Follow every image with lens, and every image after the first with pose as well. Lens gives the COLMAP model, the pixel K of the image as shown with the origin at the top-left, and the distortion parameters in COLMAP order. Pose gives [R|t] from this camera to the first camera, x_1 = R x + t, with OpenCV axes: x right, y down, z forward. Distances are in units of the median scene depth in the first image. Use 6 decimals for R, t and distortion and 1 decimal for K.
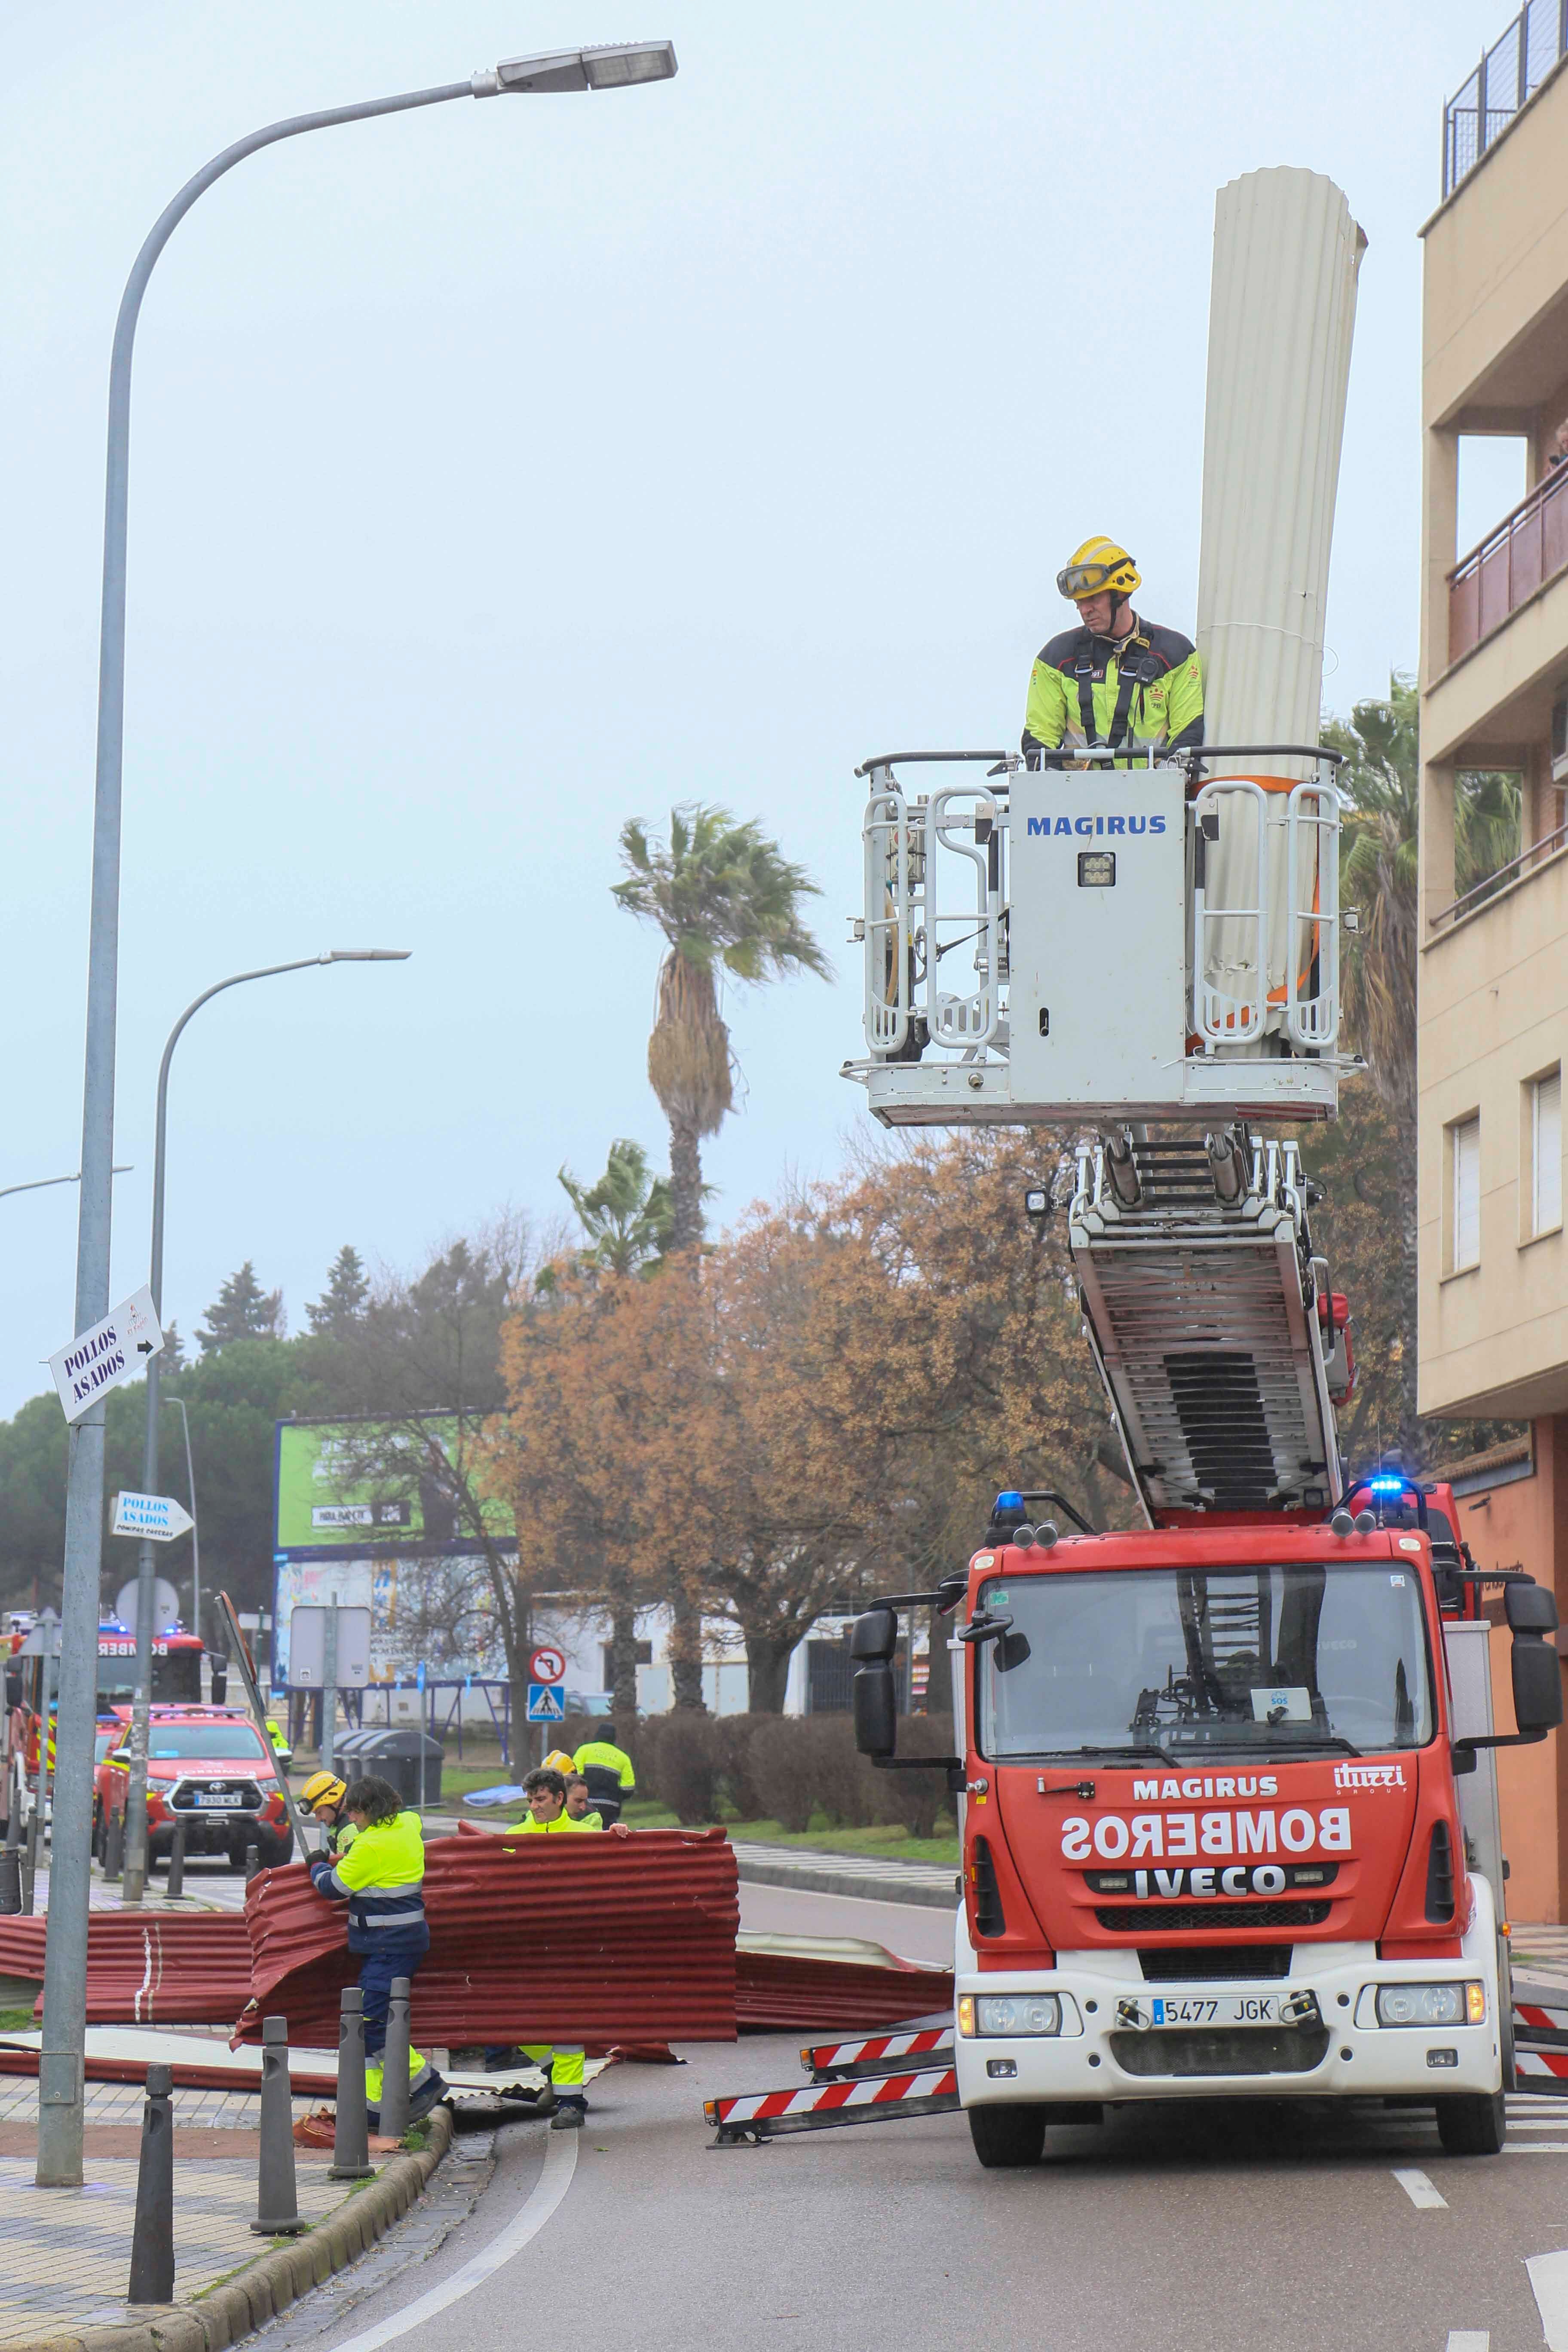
lens RADIAL K [[6121.5, 0, 783.9], [0, 6121.5, 1216.2], [0, 0, 1]] dist [0.627766, 0.000000]
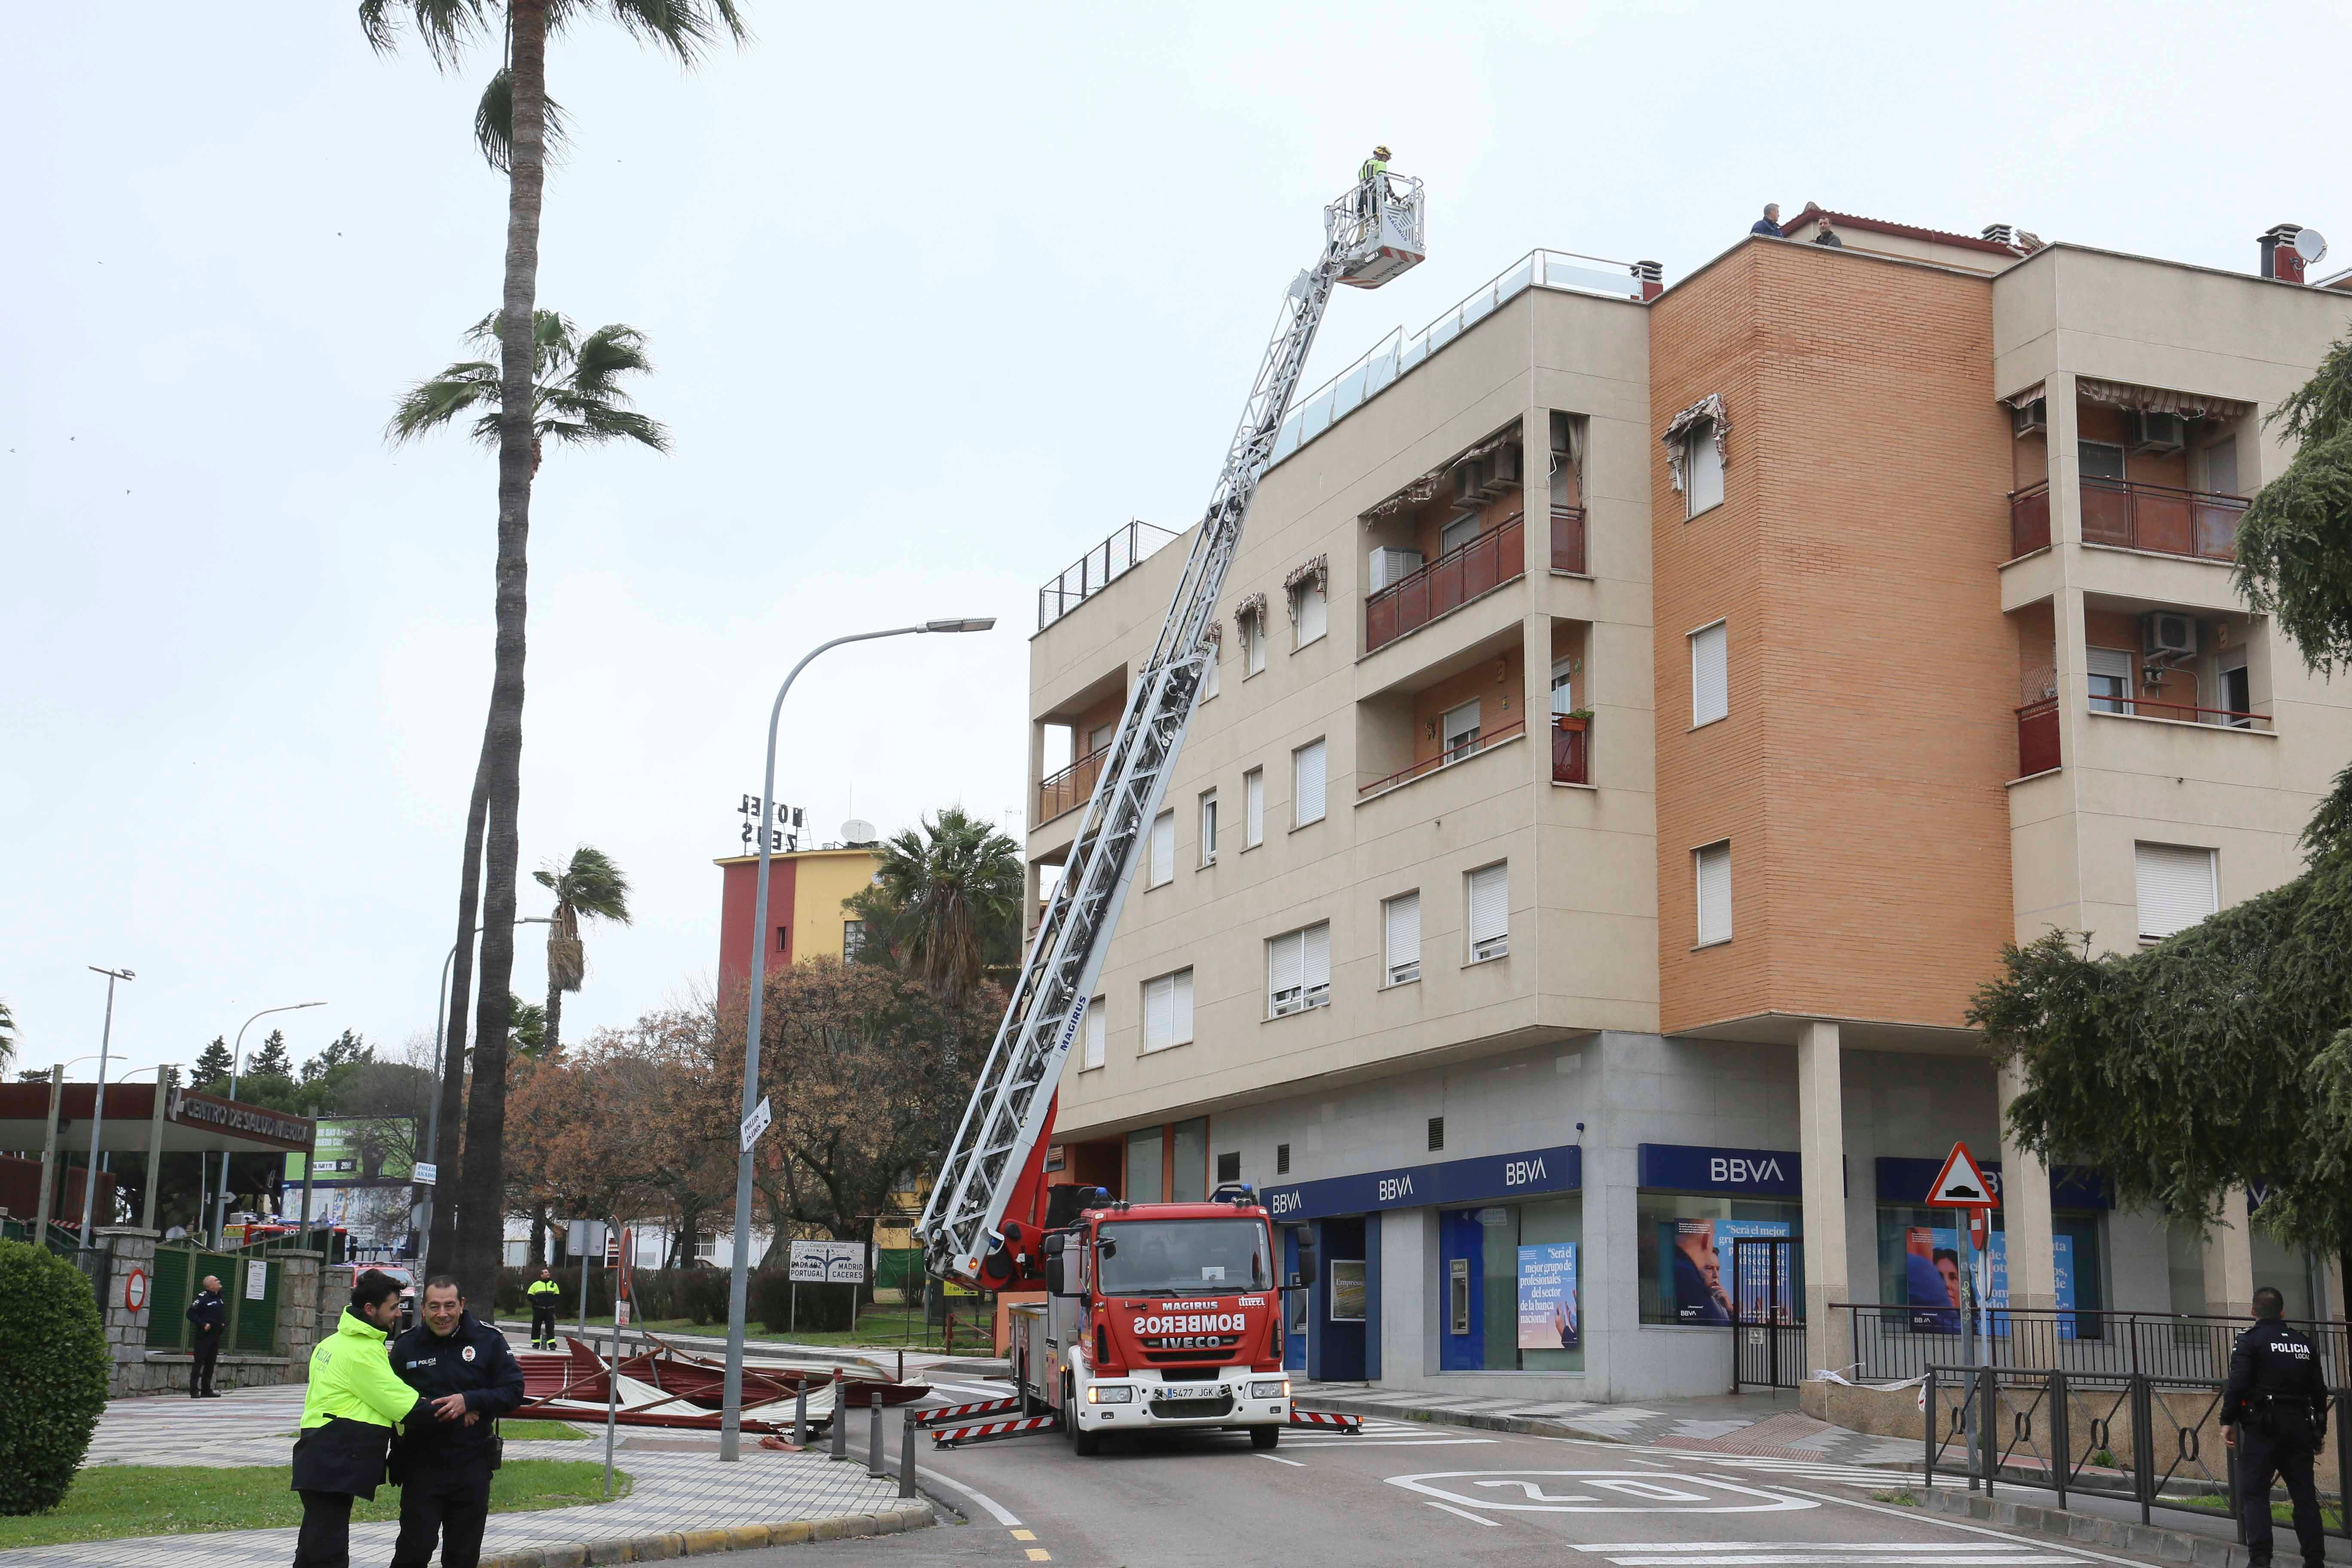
lens RADIAL K [[2999.2, 0, 1192.6], [0, 2999.2, 802.0], [0, 0, 1]] dist [0.125686, 0.000000]
pose [[0.964255, 0.055806, 0.259034, -0.264536], [-0.036781, 0.996296, -0.077721, -0.019004], [-0.262412, 0.065415, 0.962736, -0.219600]]
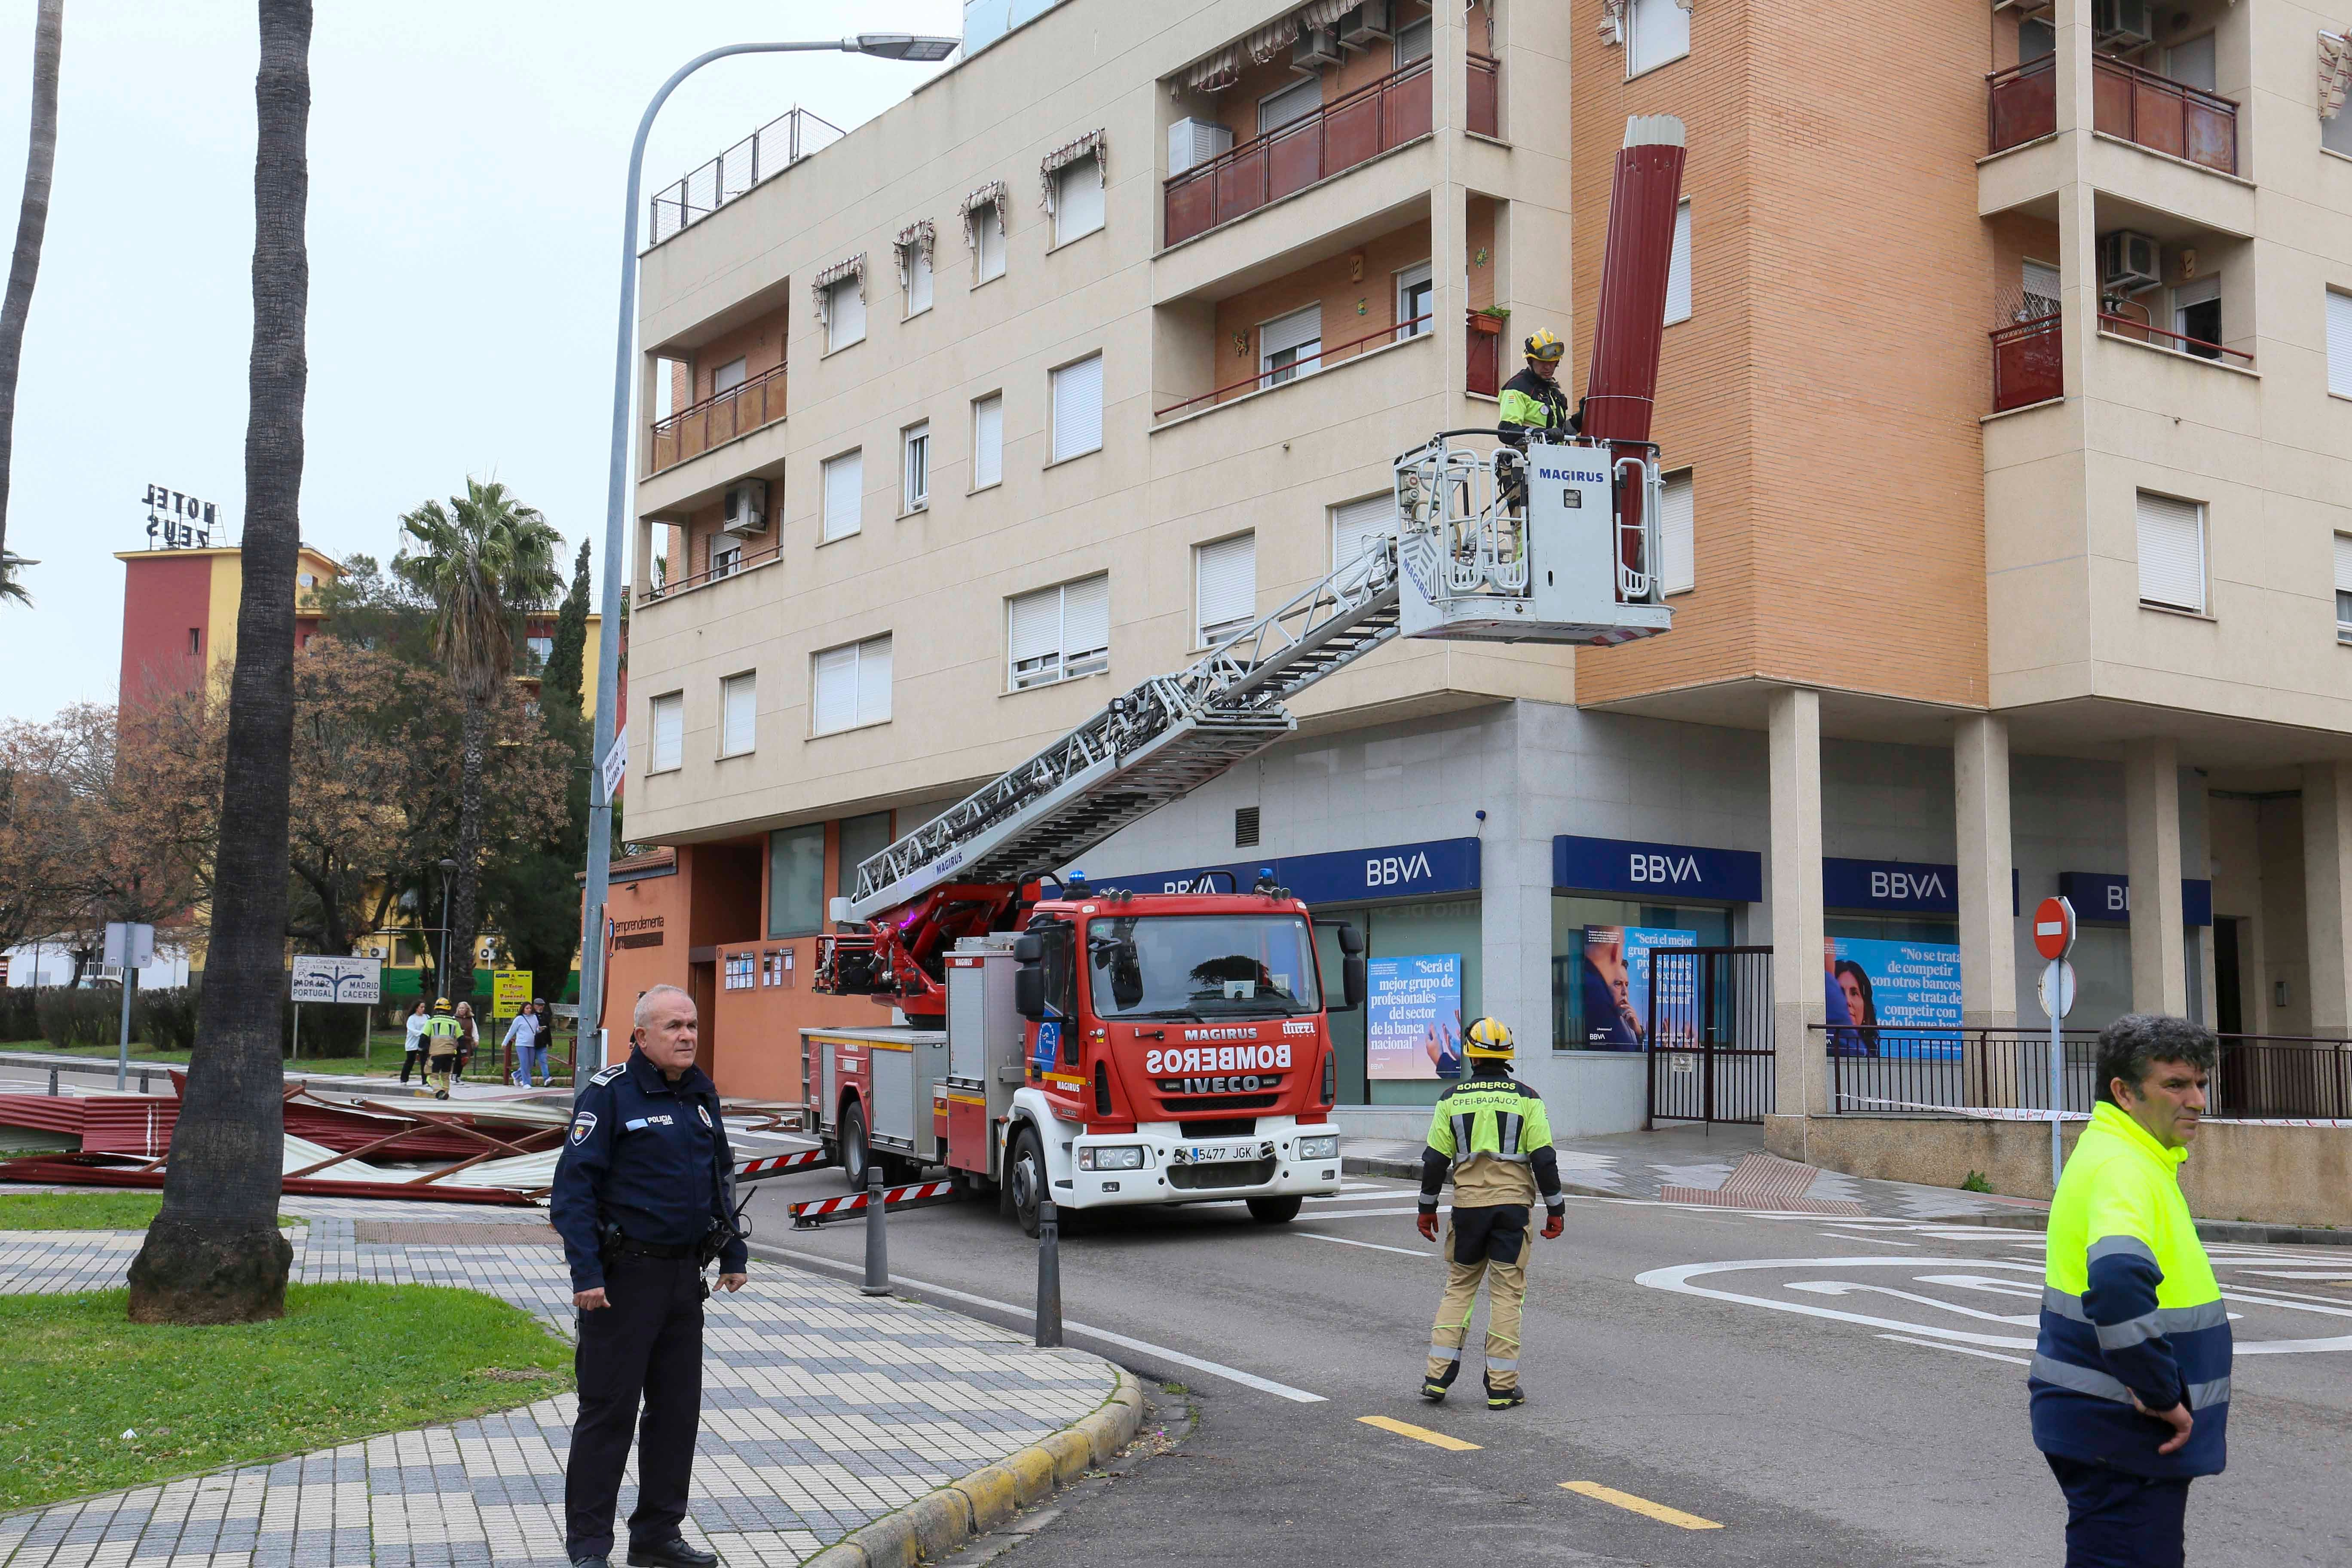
lens RADIAL K [[2695.8, 0, 1183.3], [0, 2695.8, 793.2], [0, 0, 1]] dist [0.071878, 0.000000]
pose [[0.869873, 0.052374, 0.490488, -0.335211], [-0.055115, 0.998441, -0.008867, 0.028490], [-0.490188, -0.019320, 0.871403, 0.303903]]
